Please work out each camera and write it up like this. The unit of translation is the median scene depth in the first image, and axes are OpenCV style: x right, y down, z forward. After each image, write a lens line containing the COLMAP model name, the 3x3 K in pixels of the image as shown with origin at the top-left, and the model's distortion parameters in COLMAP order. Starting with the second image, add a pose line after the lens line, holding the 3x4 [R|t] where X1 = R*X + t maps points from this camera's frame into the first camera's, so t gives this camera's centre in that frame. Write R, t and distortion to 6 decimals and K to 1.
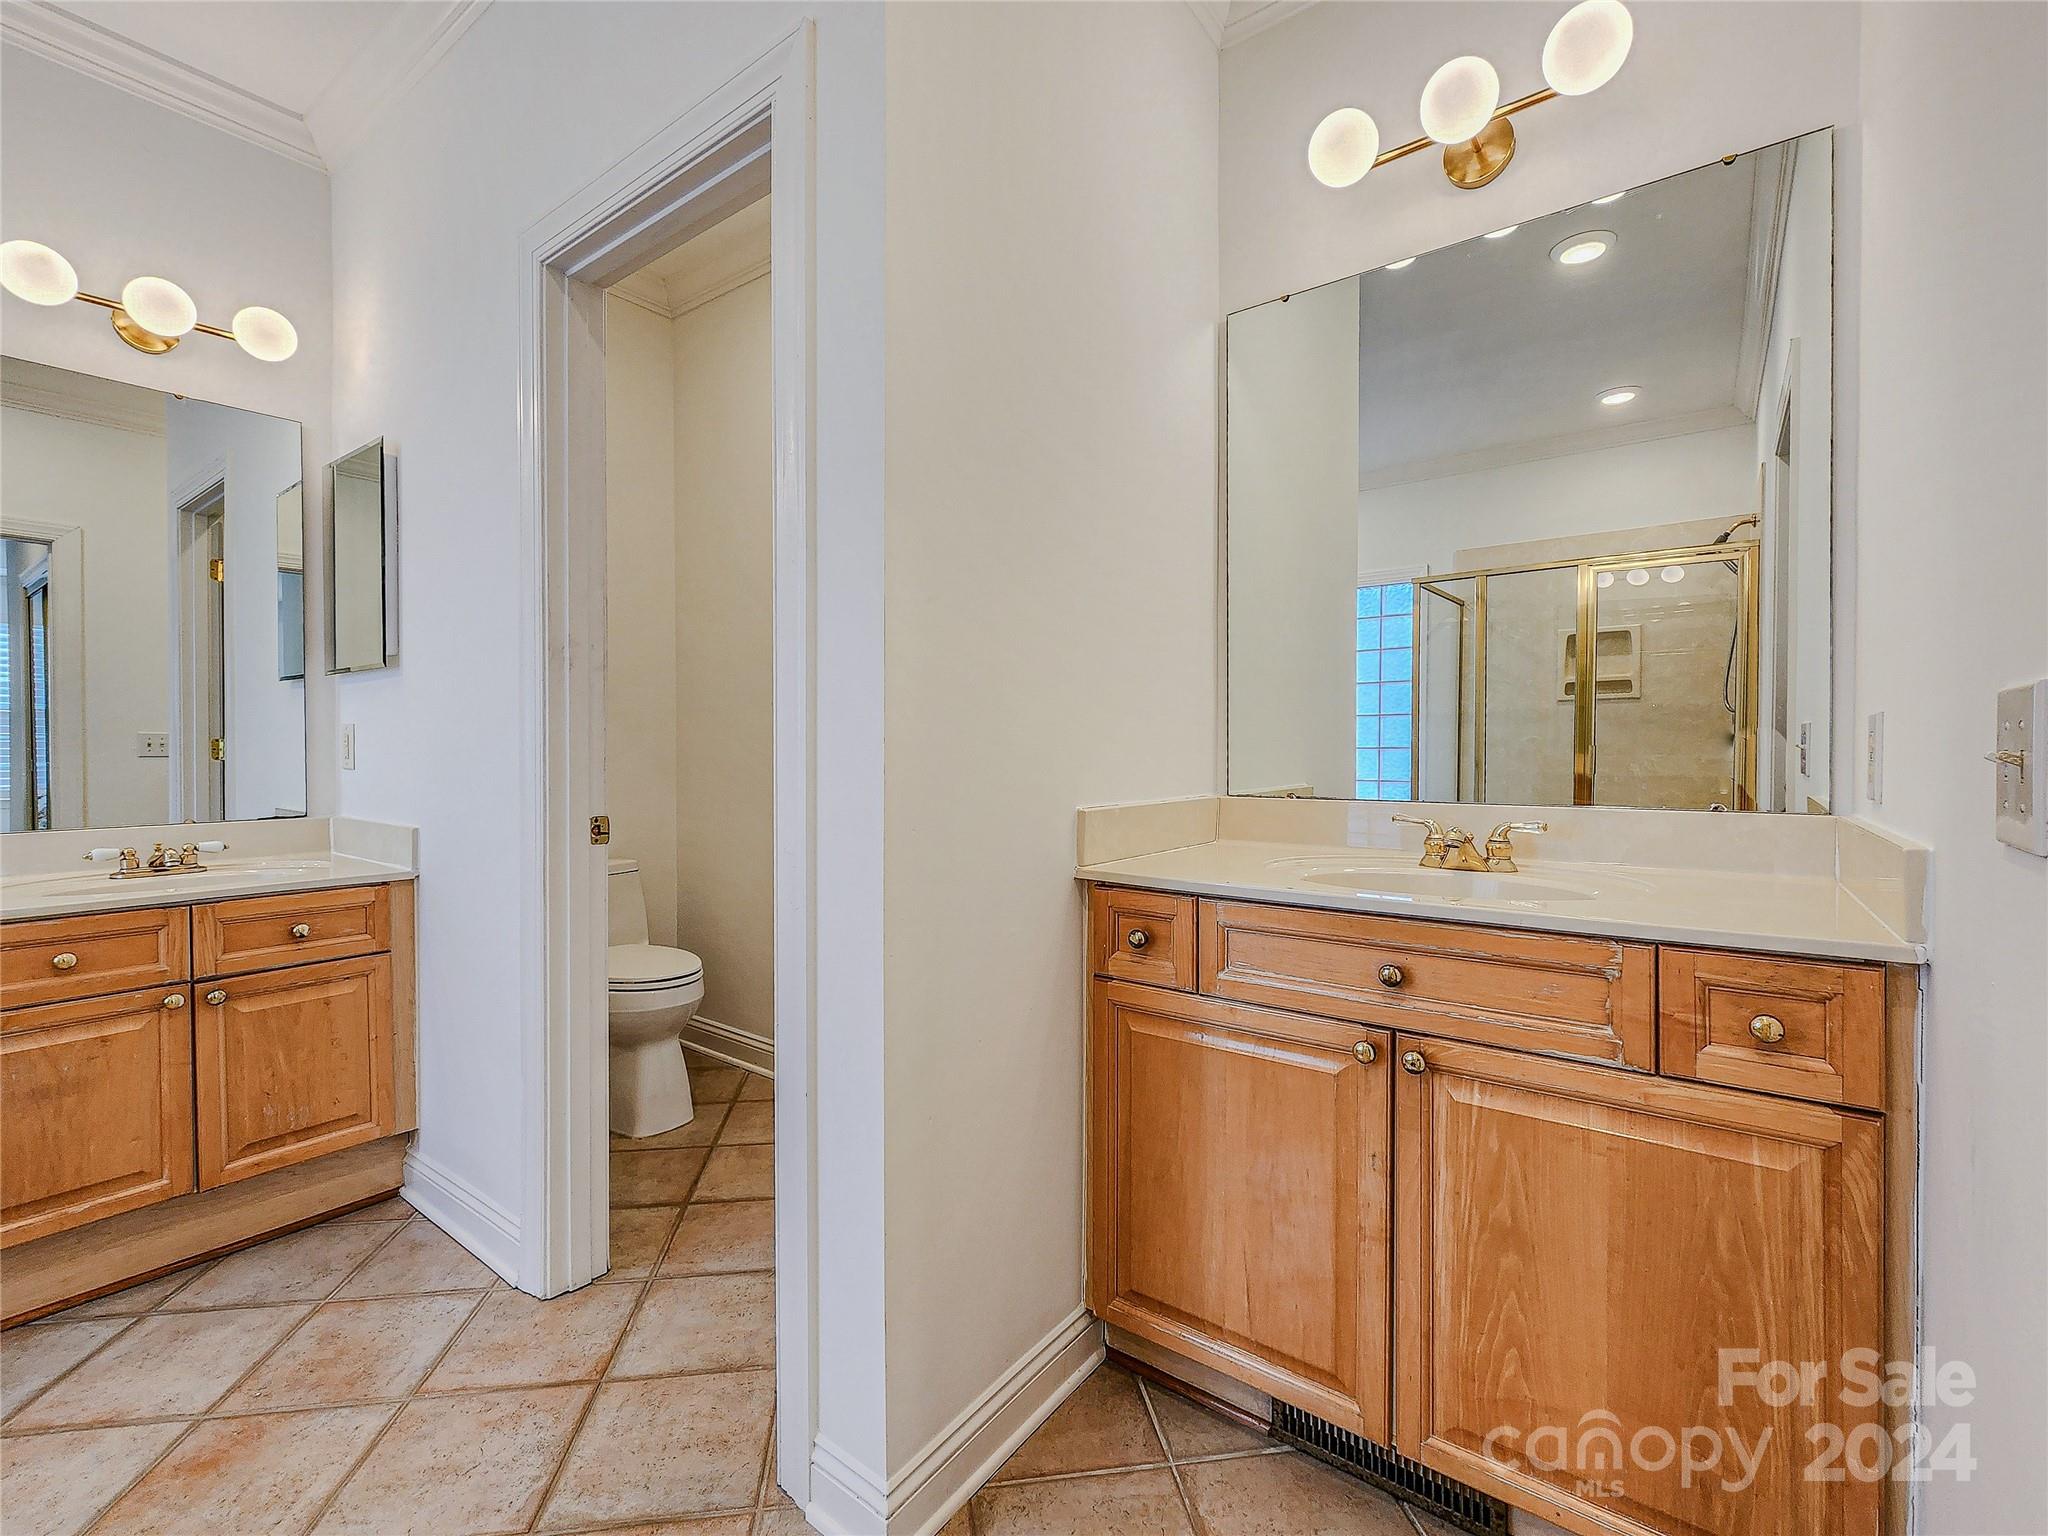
lens RADIAL K [[861.0, 0, 1015.9], [0, 861.0, 748.8], [0, 0, 1]] dist [0.001192, 0.000267]
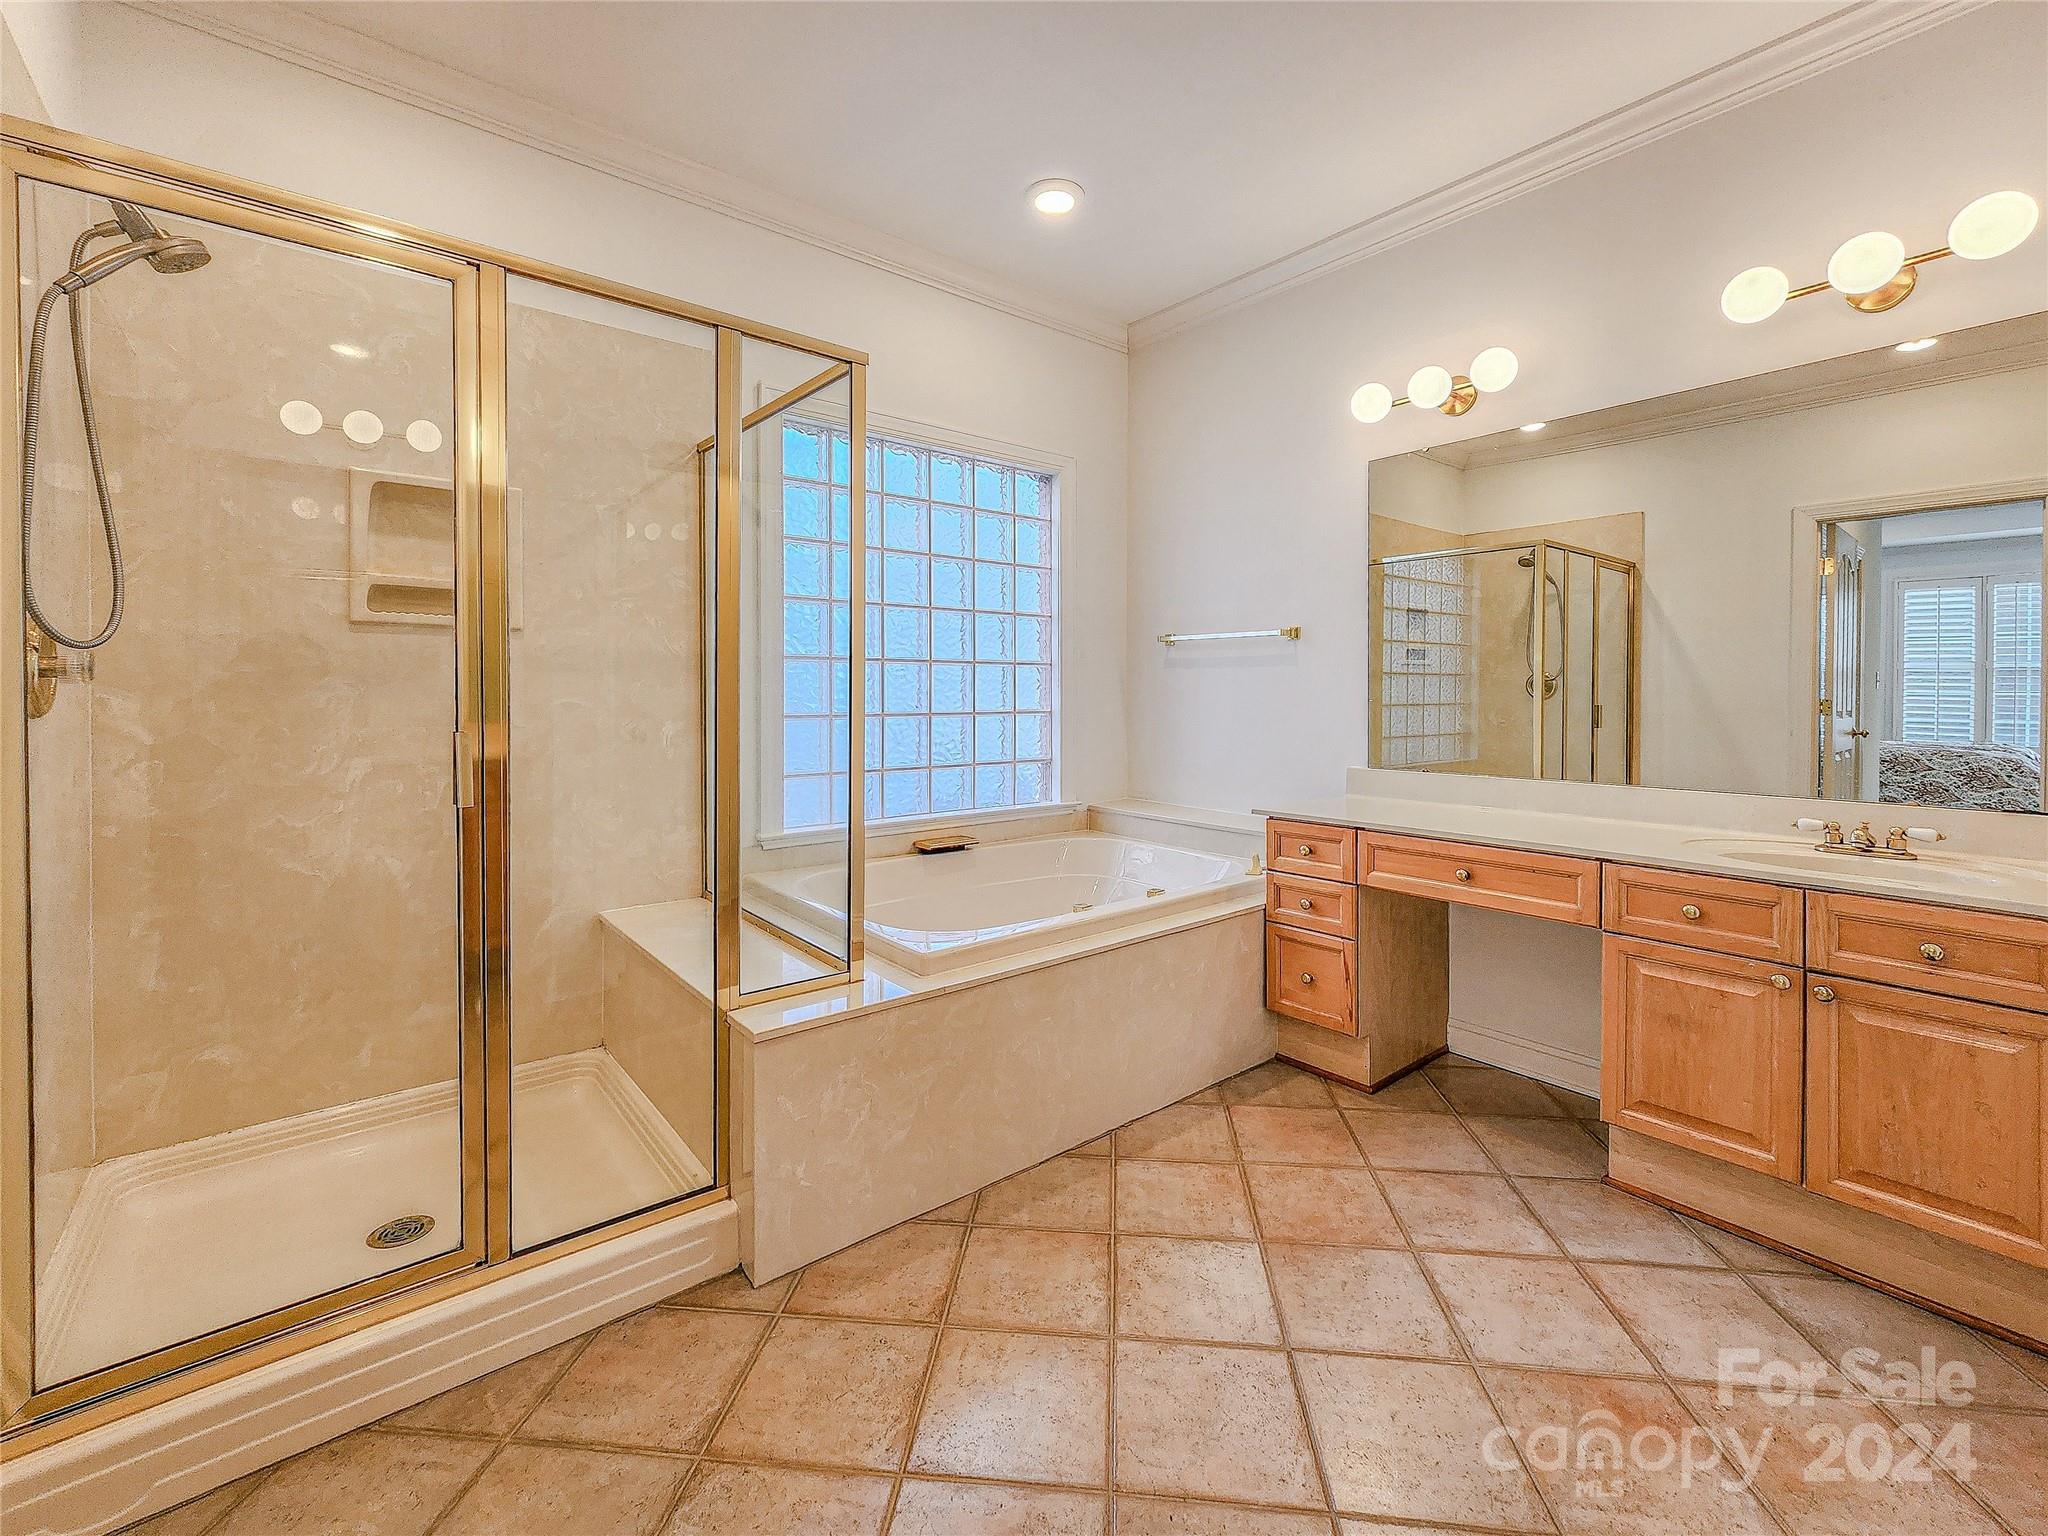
lens RADIAL K [[846.7, 0, 1024.2], [0, 846.7, 707.4], [0, 0, 1]] dist [0.000369, 0.000346]
pose [[-0.201515, 0.009597, -0.979439, 0.149653], [-0.010312, 0.999876, 0.011919, -0.024890], [0.979431, 0.012501, -0.201391, 0.338191]]
